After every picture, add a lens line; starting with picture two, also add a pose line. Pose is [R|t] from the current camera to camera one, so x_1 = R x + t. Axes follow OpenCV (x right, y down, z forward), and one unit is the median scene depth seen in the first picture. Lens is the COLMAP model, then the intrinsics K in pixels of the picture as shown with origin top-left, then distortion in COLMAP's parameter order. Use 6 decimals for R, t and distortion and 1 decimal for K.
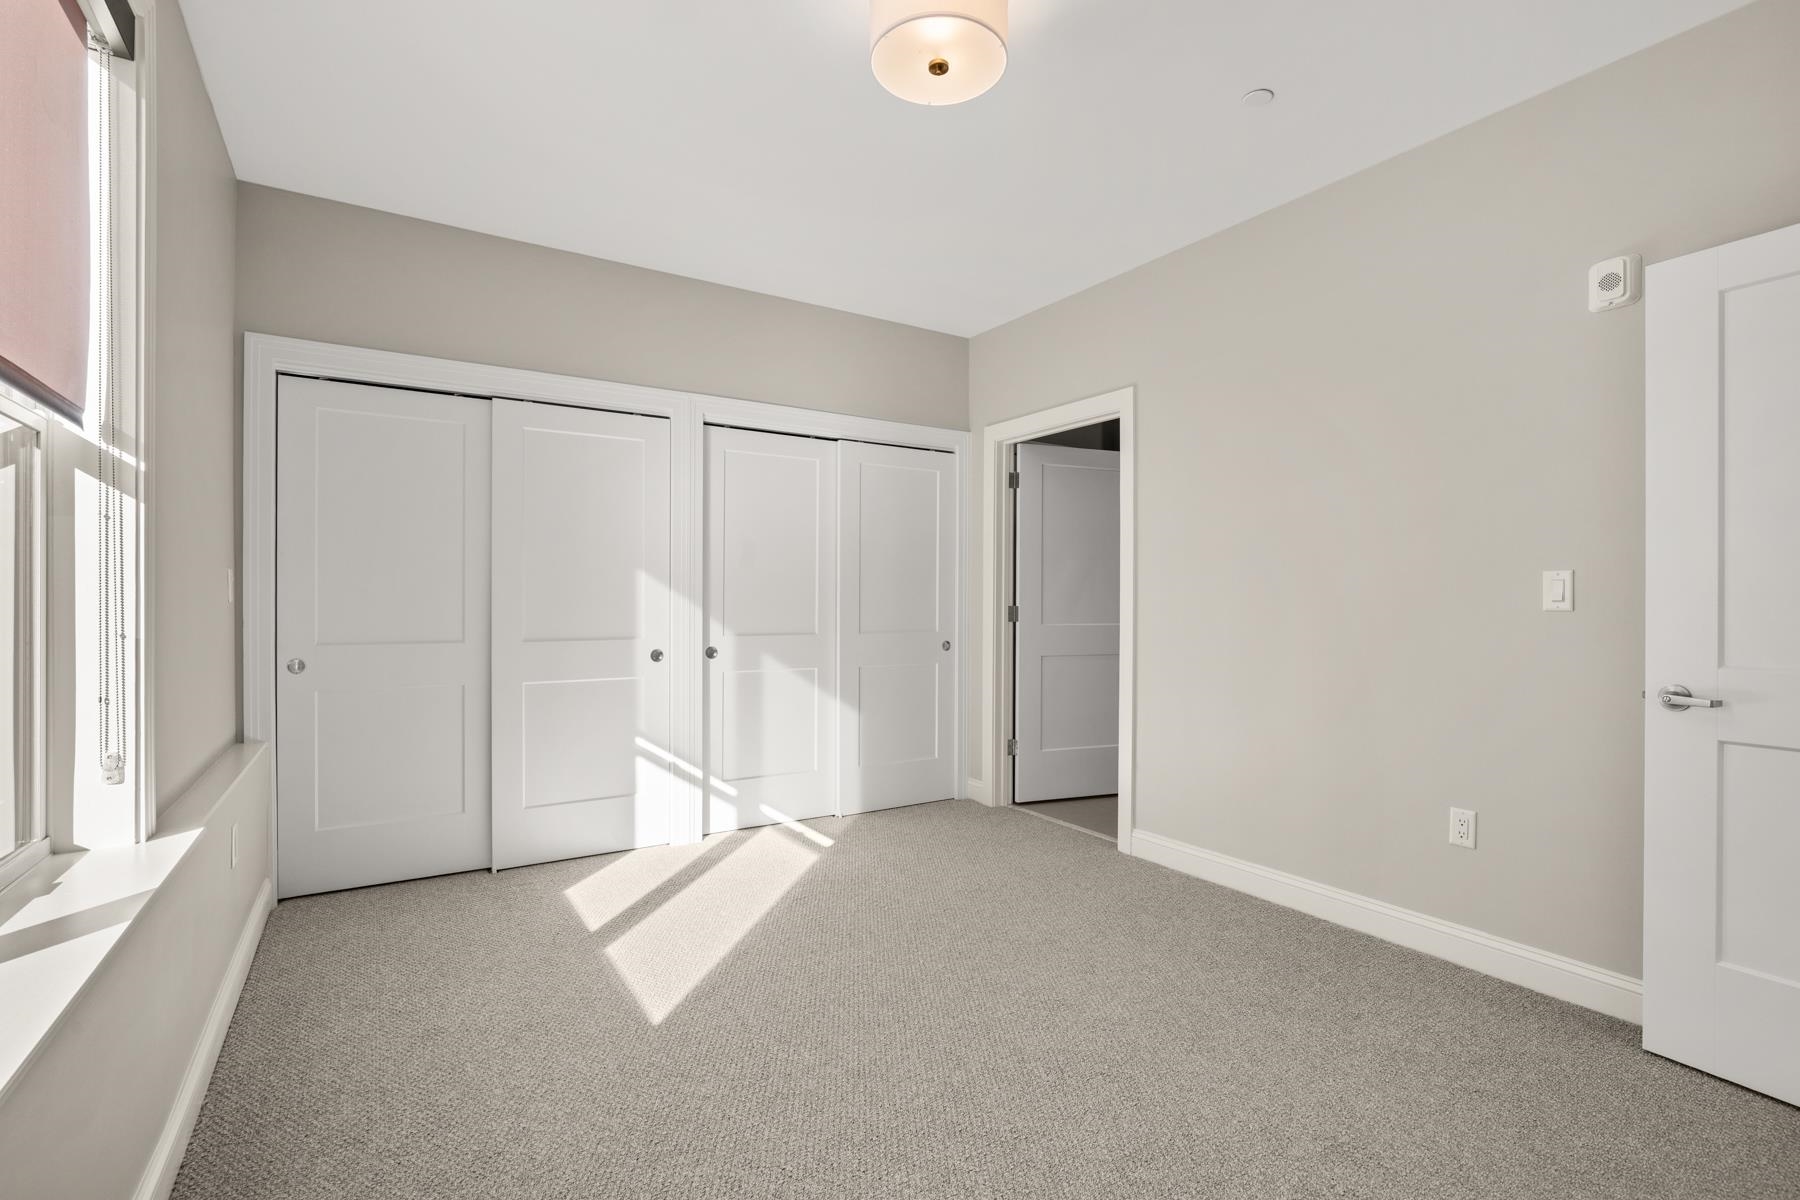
lens RADIAL K [[825.4, 0, 917.3], [0, 825.4, 602.3], [0, 0, 1]] dist [-0.014795, 0.002657]
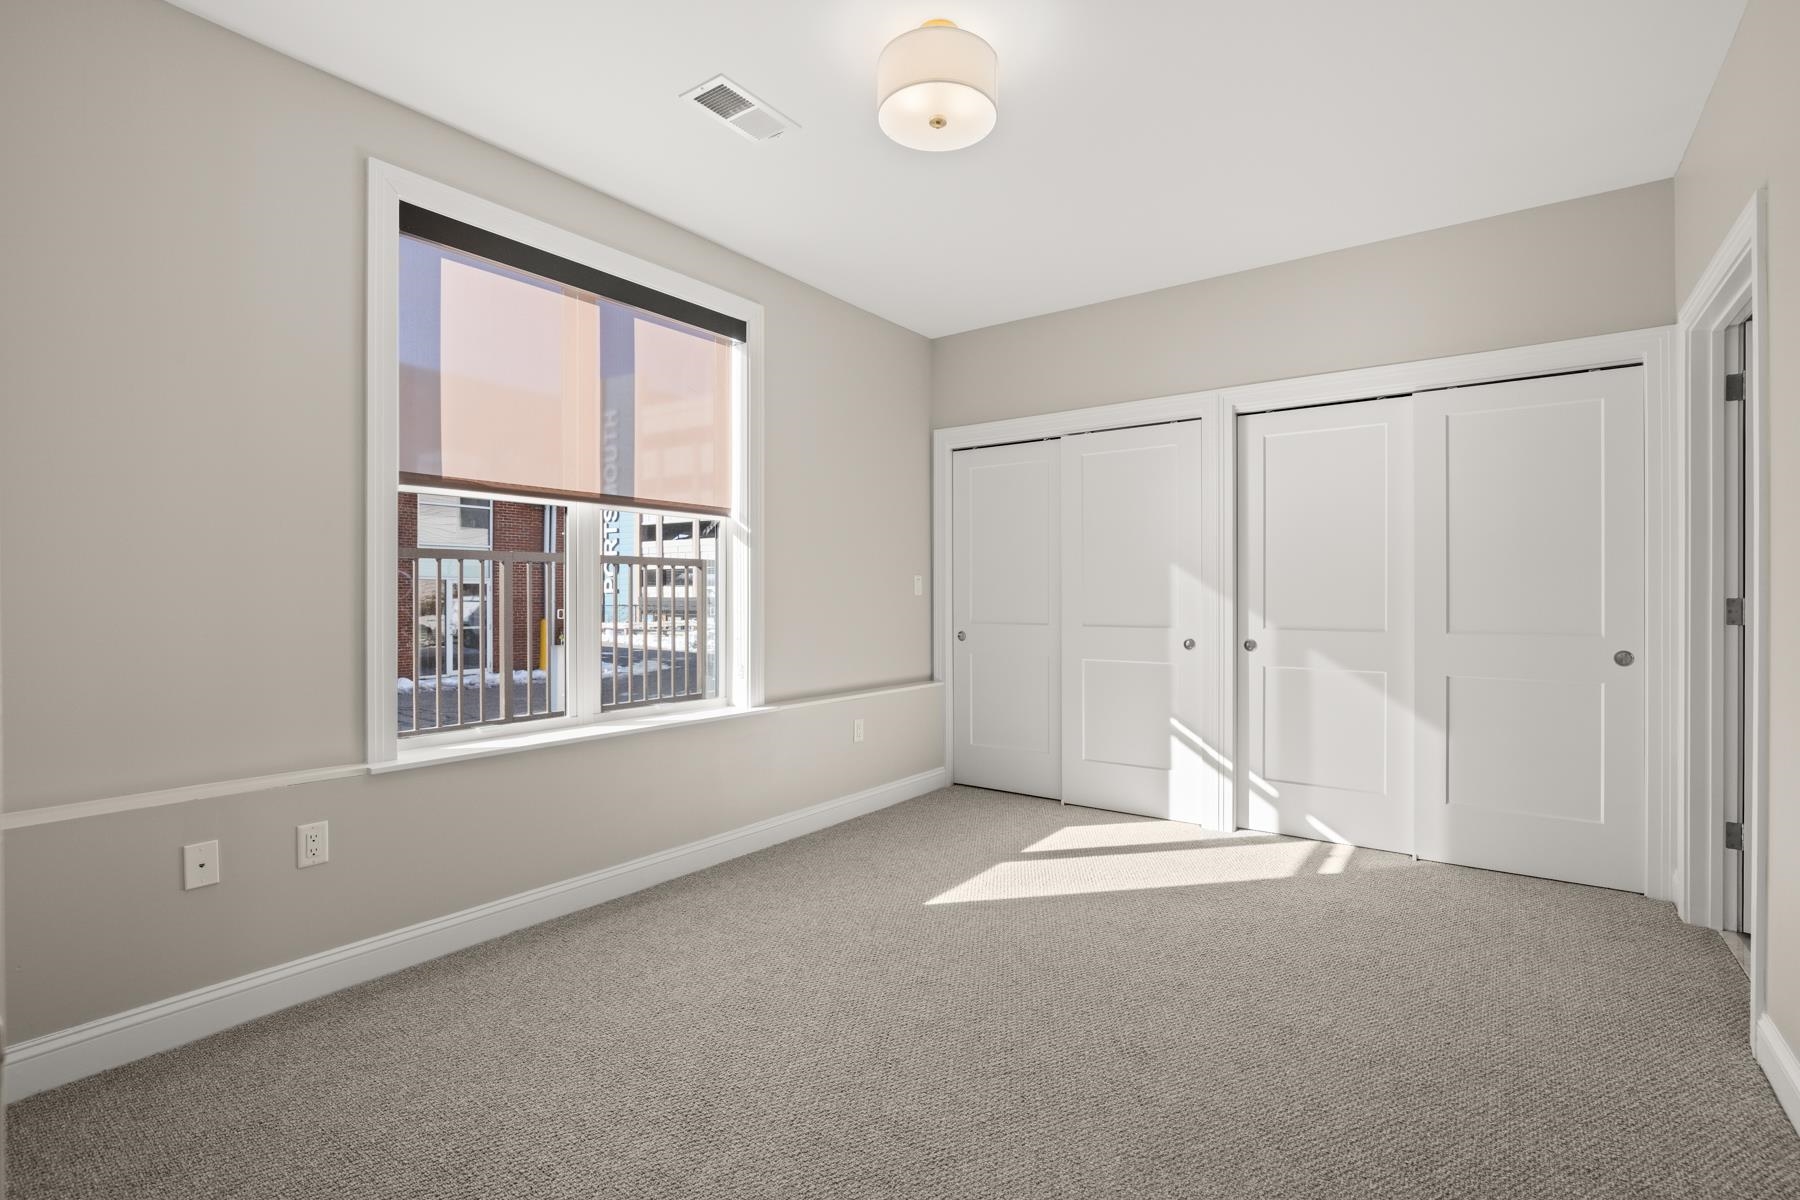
lens RADIAL K [[825.4, 0, 908.8], [0, 825.4, 596.2], [0, 0, 1]] dist [-0.014795, 0.002657]
pose [[0.356256, -0.001986, -0.934386, 0.547988], [0.000583, 0.999998, -0.001904, 0.004034], [0.934388, 0.000134, 0.356256, 0.282299]]
